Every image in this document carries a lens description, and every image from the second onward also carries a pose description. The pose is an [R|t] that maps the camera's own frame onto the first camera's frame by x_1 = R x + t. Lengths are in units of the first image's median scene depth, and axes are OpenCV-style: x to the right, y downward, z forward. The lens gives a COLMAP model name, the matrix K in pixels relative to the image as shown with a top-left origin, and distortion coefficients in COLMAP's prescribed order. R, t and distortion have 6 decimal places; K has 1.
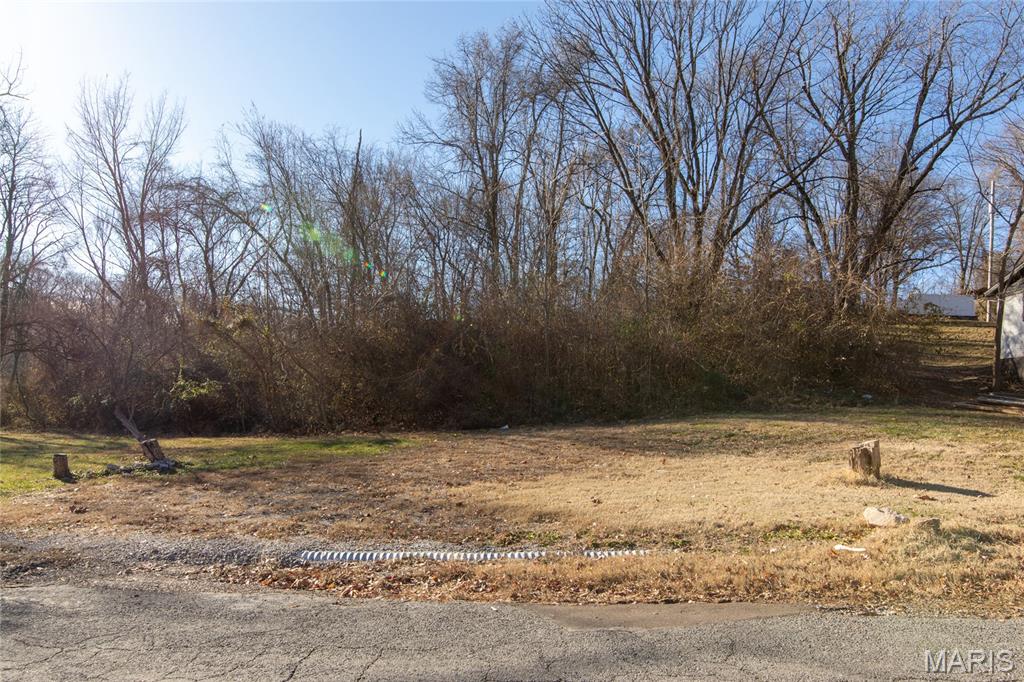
lens RADIAL K [[631.5, 0, 512.0], [0, 631.5, 341.0], [0, 0, 1]] dist [-0.001283, -0.000564]
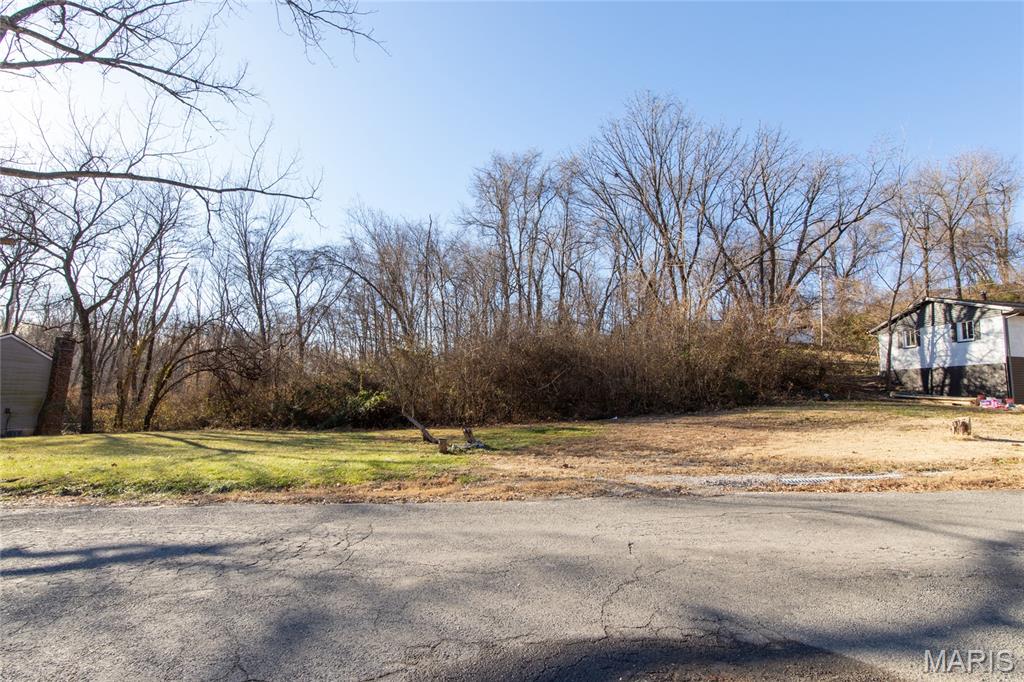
lens RADIAL K [[453.0, 0, 512.0], [0, 453.0, 341.0], [0, 0, 1]] dist [-0.000655, -0.000310]
pose [[0.997206, -0.006406, 0.074429, -0.226448], [0.008960, 0.999381, -0.034025, -0.014536], [-0.074165, 0.034597, 0.996646, -0.093522]]
